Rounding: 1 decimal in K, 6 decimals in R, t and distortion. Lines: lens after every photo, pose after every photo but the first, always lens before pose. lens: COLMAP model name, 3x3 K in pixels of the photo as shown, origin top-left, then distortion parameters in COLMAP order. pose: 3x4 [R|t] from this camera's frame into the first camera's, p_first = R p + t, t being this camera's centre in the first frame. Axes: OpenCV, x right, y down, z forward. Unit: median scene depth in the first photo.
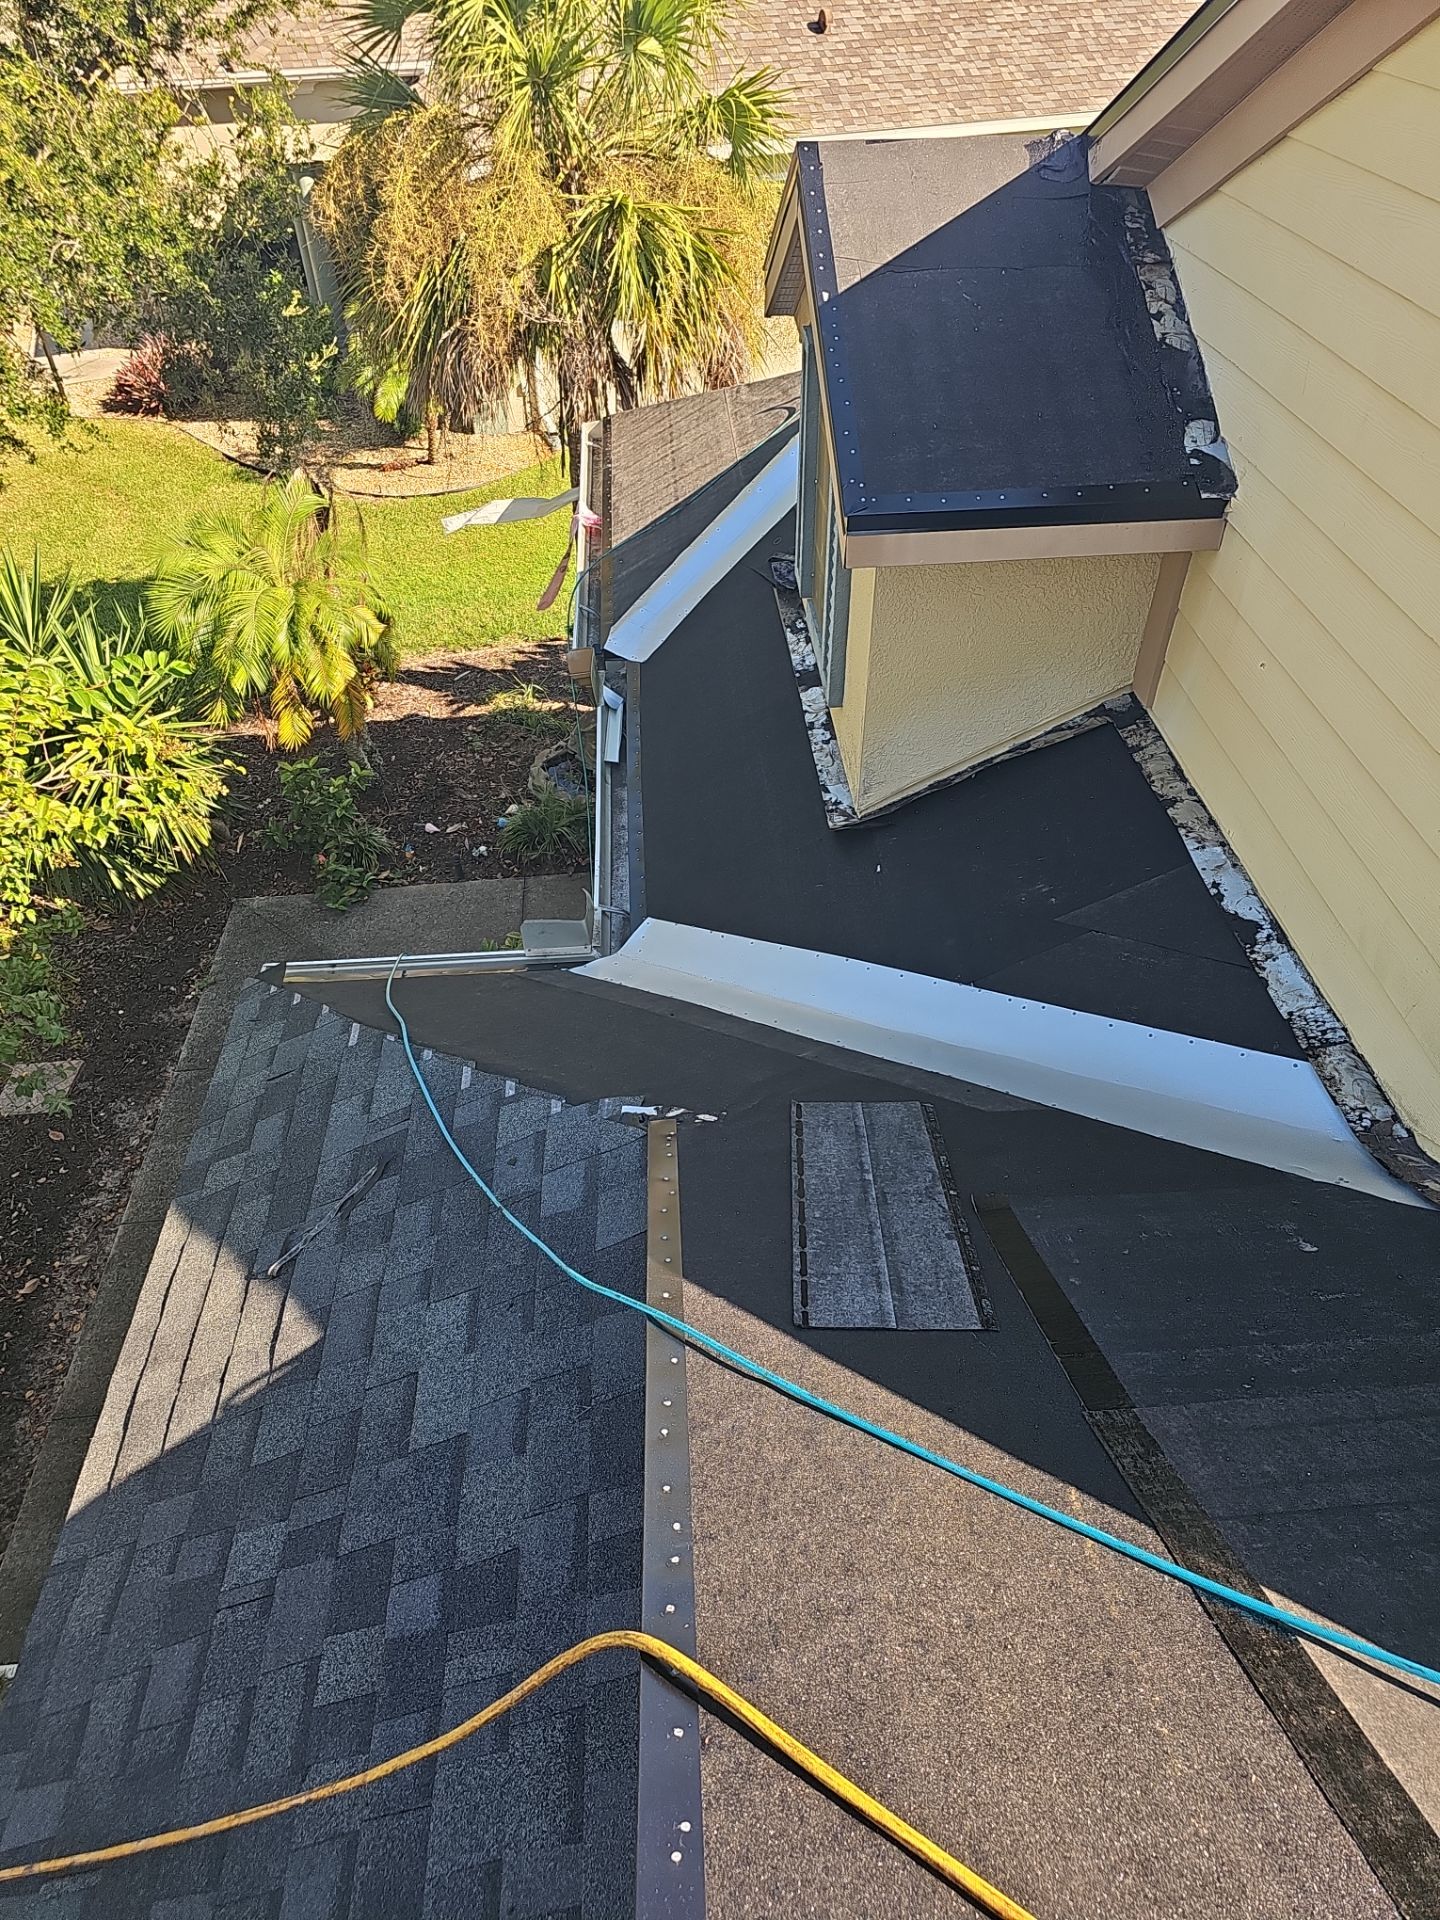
lens RADIAL K [[1262.7, 0, 709.0], [0, 1262.7, 963.4], [0, 0, 1]] dist [0.053584, -0.050318]
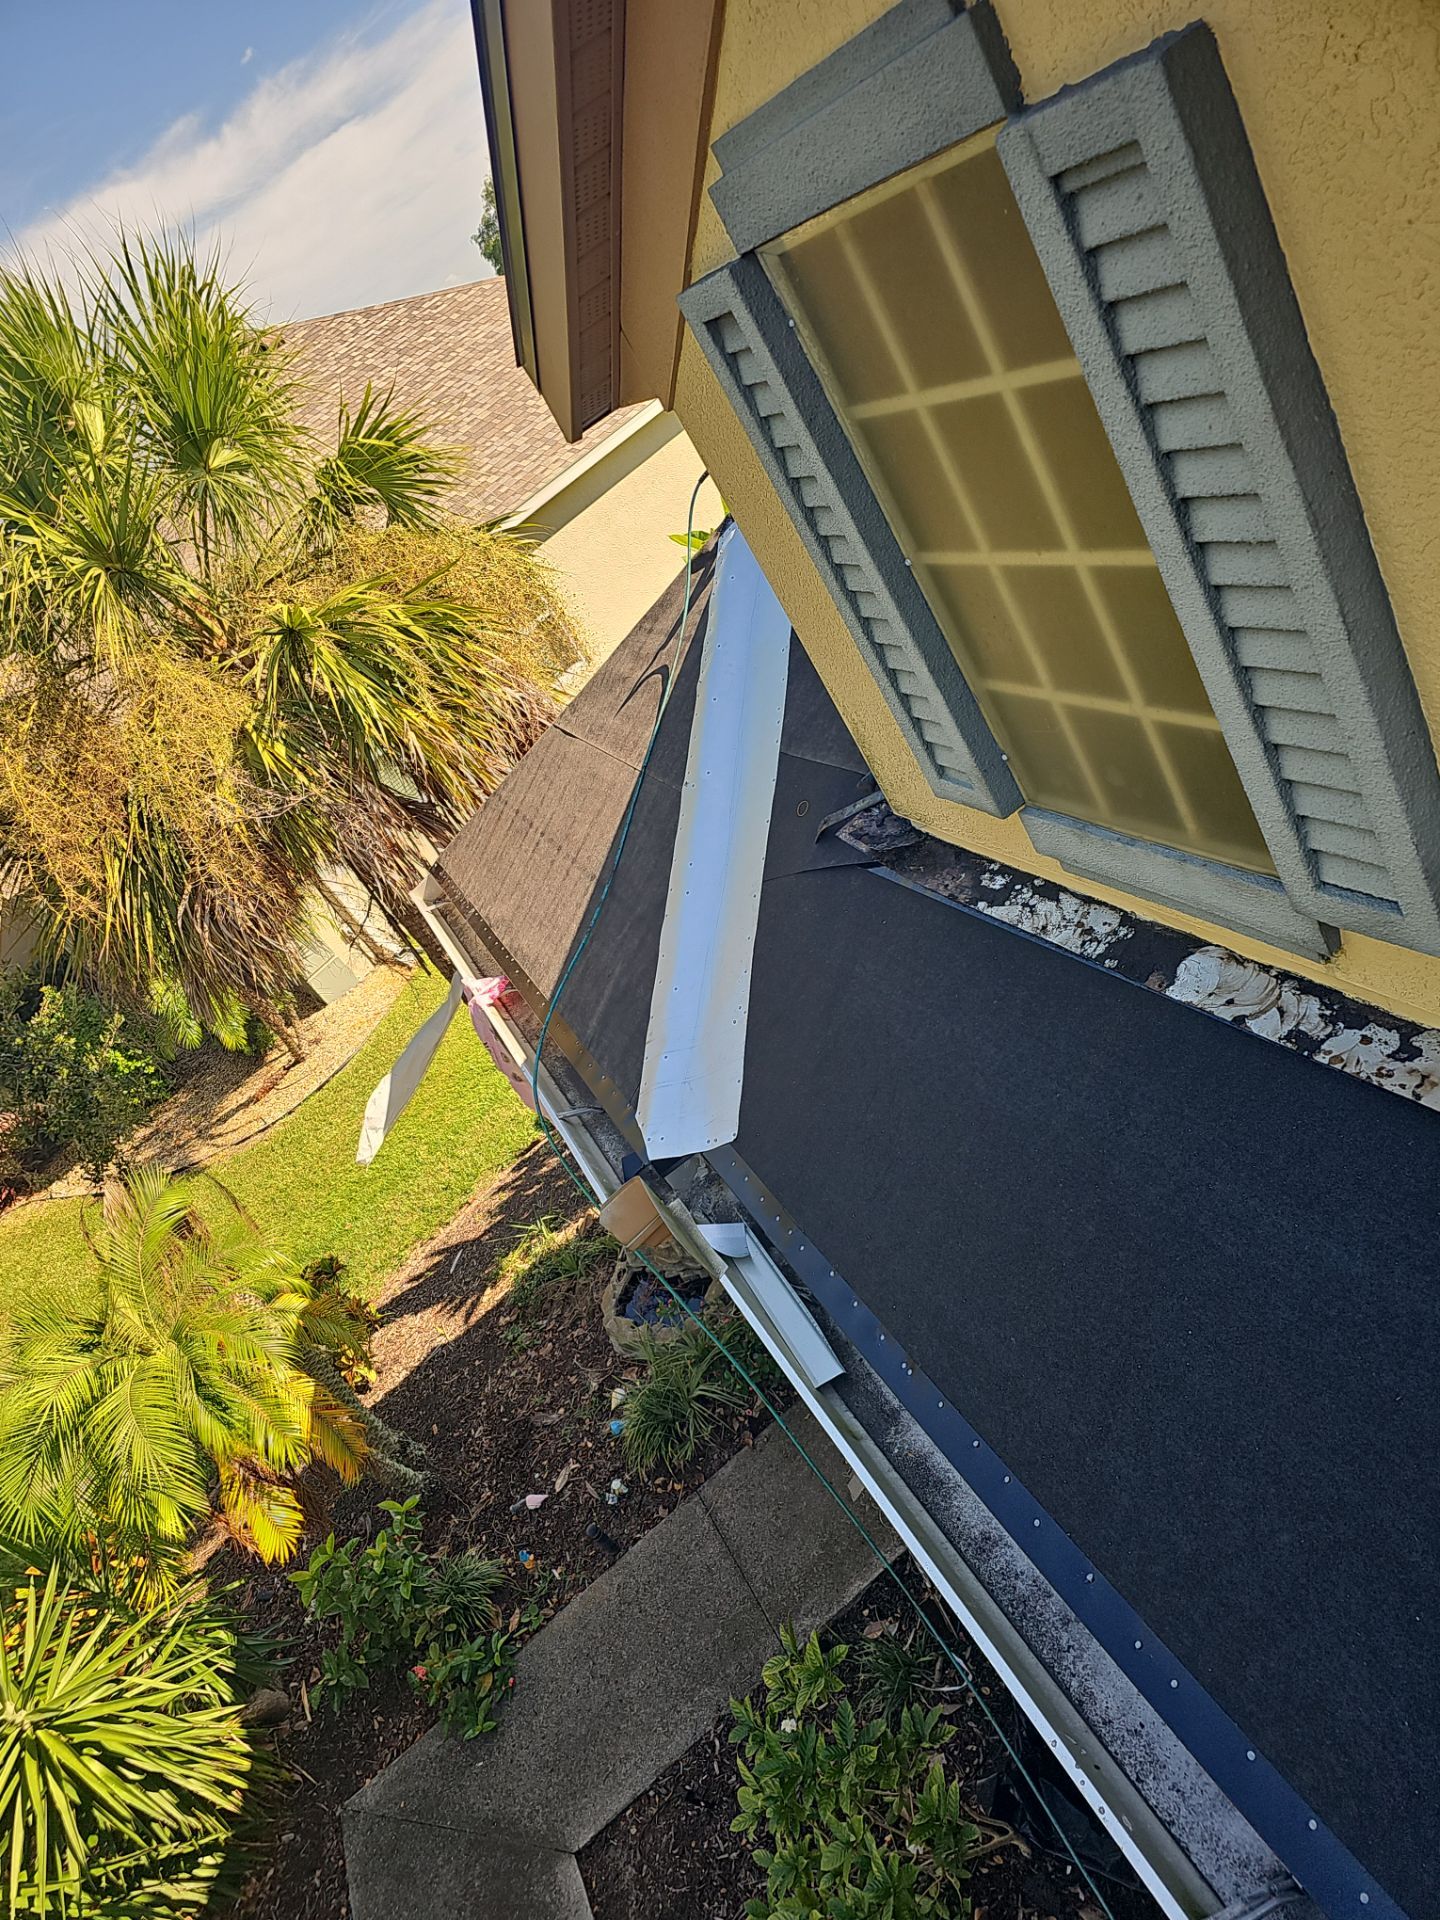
lens RADIAL K [[1219.8, 0, 710.4], [0, 1219.8, 985.5], [0, 0, 1]] dist [0.044867, -0.041543]
pose [[0.813543, -0.576584, 0.075486, -0.060818], [0.575621, 0.780078, -0.245232, -0.170151], [0.082512, 0.242958, 0.966521, 0.513971]]
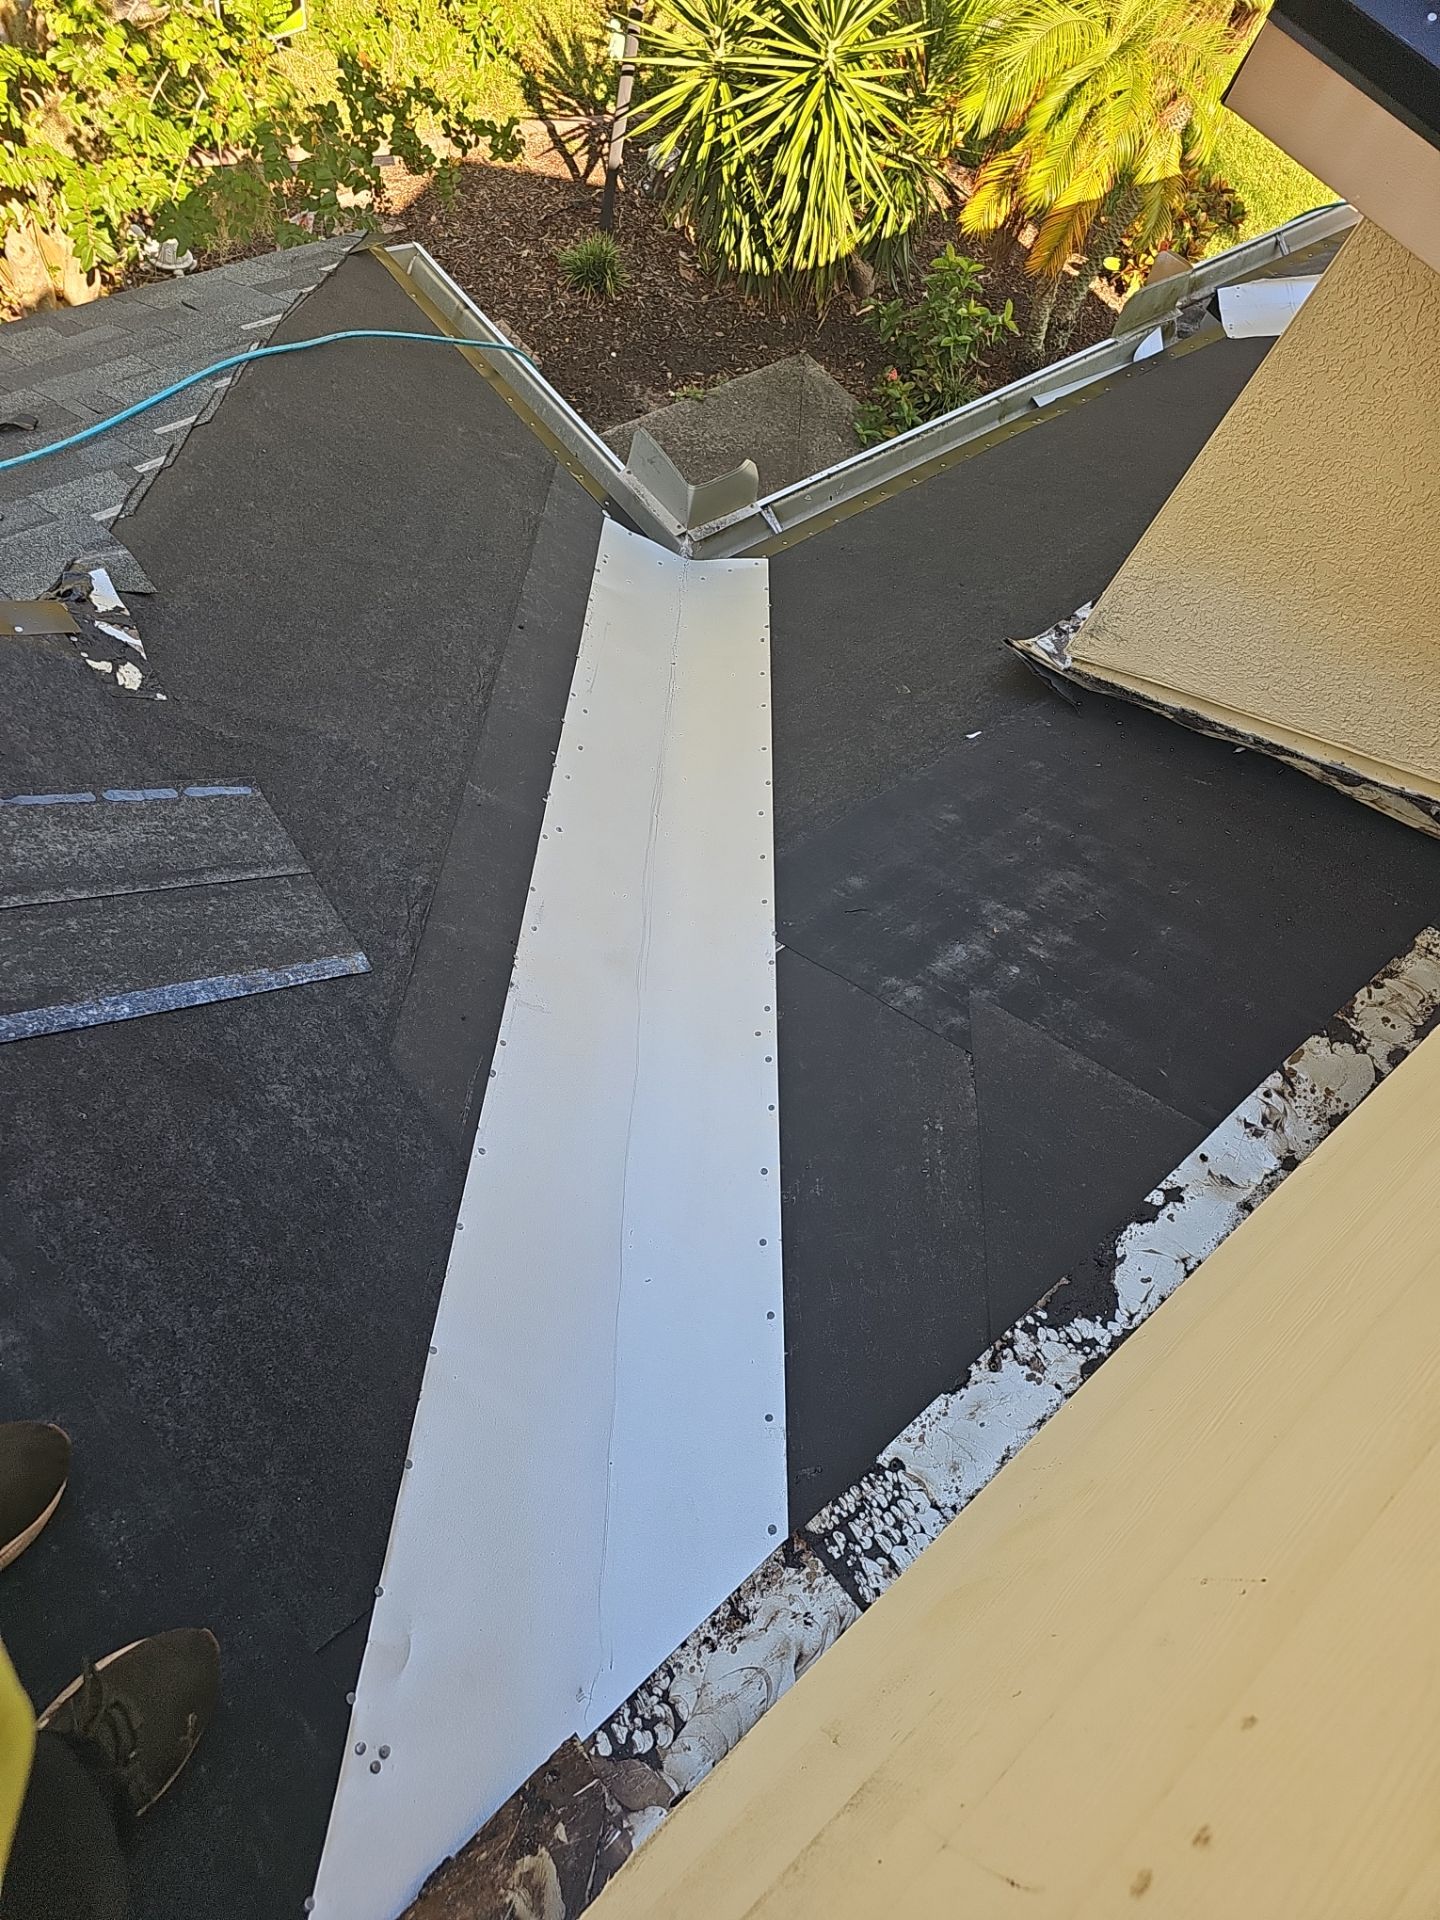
lens RADIAL K [[1252.9, 0, 726.9], [0, 1252.9, 972.4], [0, 0, 1]] dist [0.007452, 0.031554]
pose [[0.577962, 0.777017, -0.249408, 0.204357], [-0.686192, 0.628151, 0.366834, -0.095799], [0.441702, -0.040874, 0.896230, 0.303570]]
